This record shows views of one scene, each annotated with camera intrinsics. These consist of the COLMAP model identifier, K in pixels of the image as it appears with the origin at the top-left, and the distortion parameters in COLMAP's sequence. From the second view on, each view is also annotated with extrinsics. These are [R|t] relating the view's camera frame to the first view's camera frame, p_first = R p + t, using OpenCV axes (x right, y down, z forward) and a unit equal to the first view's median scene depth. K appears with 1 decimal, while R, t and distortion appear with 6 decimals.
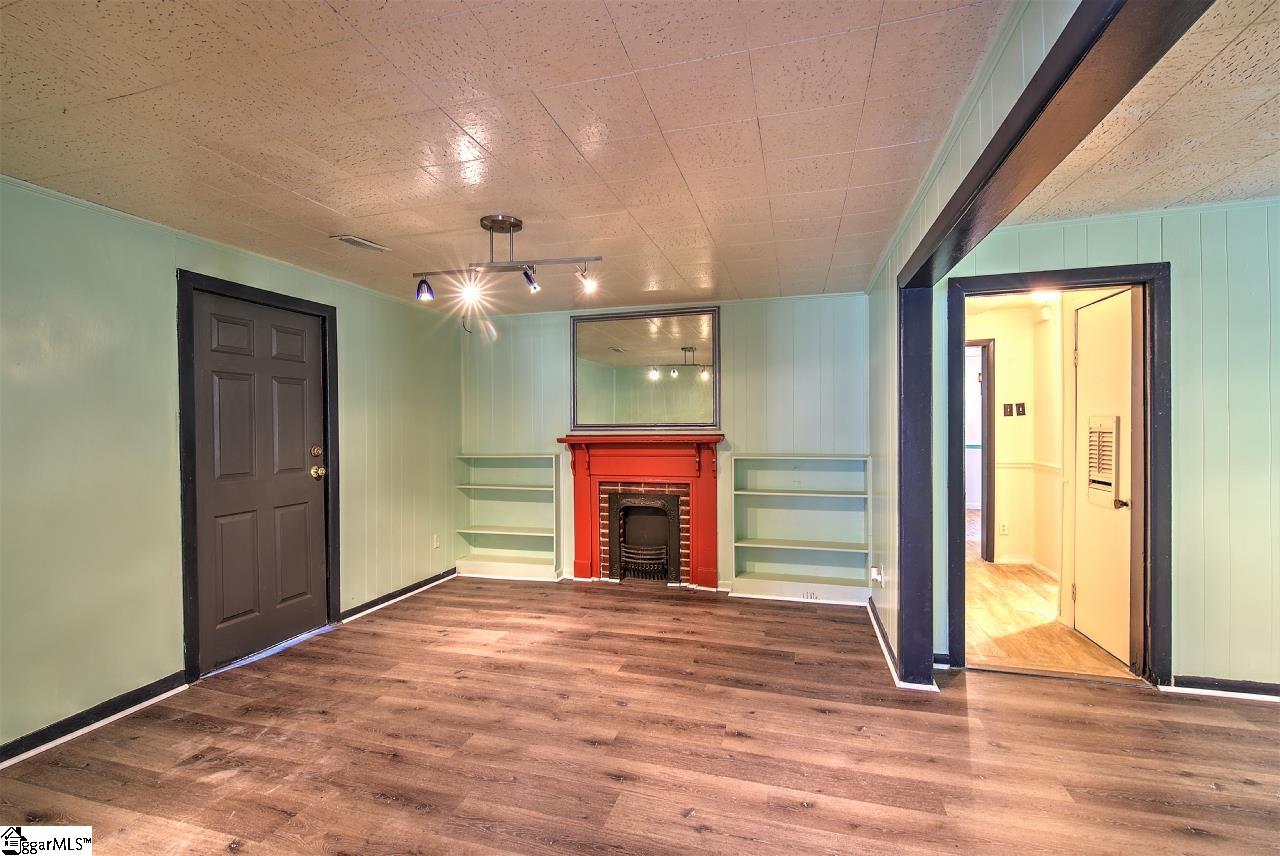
lens RADIAL K [[549.1, 0, 645.1], [0, 549.1, 432.2], [0, 0, 1]] dist [0.001874, -0.000844]
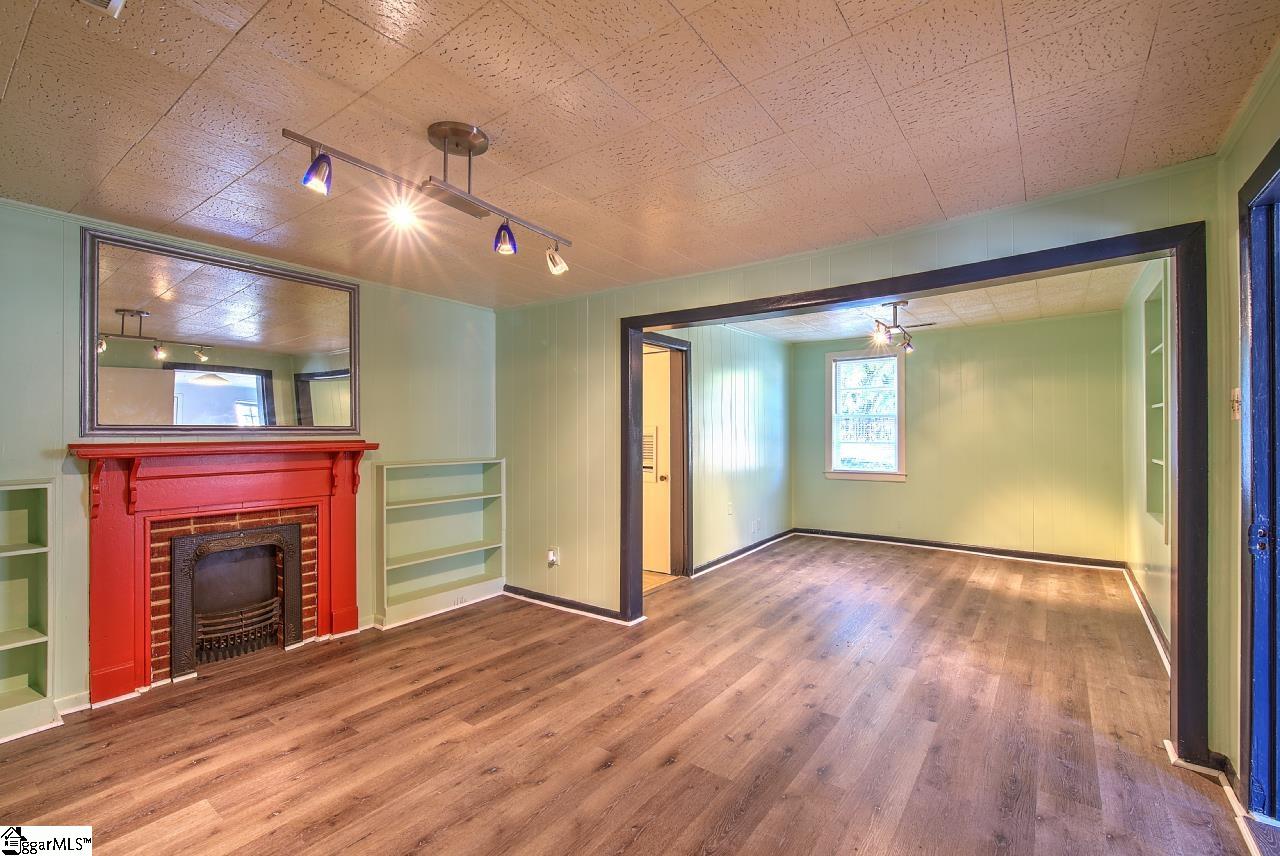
lens RADIAL K [[549.1, 0, 645.1], [0, 549.1, 432.2], [0, 0, 1]] dist [0.001874, -0.000844]
pose [[0.346631, 0.007658, 0.937970, -0.648252], [0.009227, 0.999890, -0.011573, 0.006955], [-0.937956, 0.012666, 0.346522, 0.412637]]
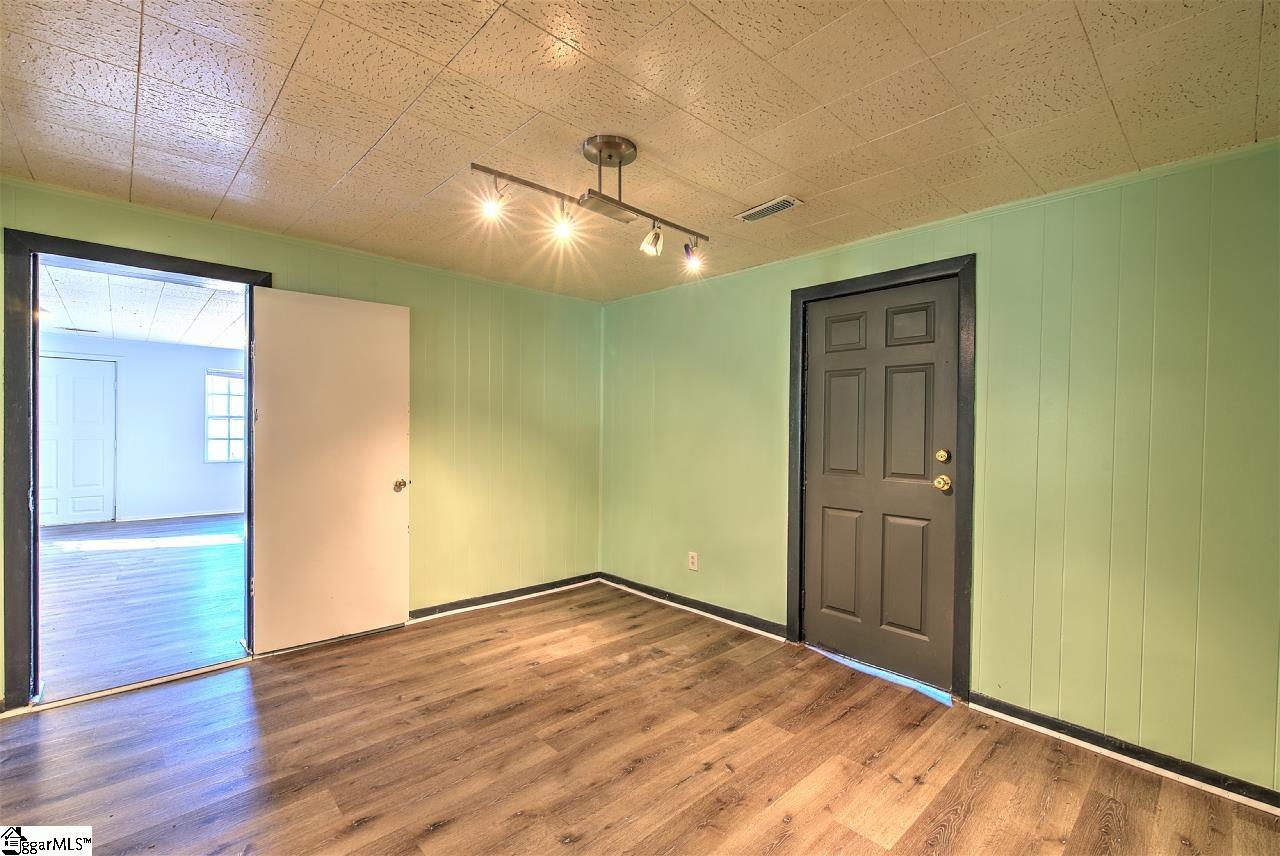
lens RADIAL K [[549.1, 0, 645.1], [0, 549.1, 432.2], [0, 0, 1]] dist [0.001874, -0.000844]
pose [[-0.509426, 0.009384, -0.860463, 0.283595], [-0.017864, 0.999610, 0.021478, -0.007602], [0.860329, 0.026313, -0.509060, 1.110254]]
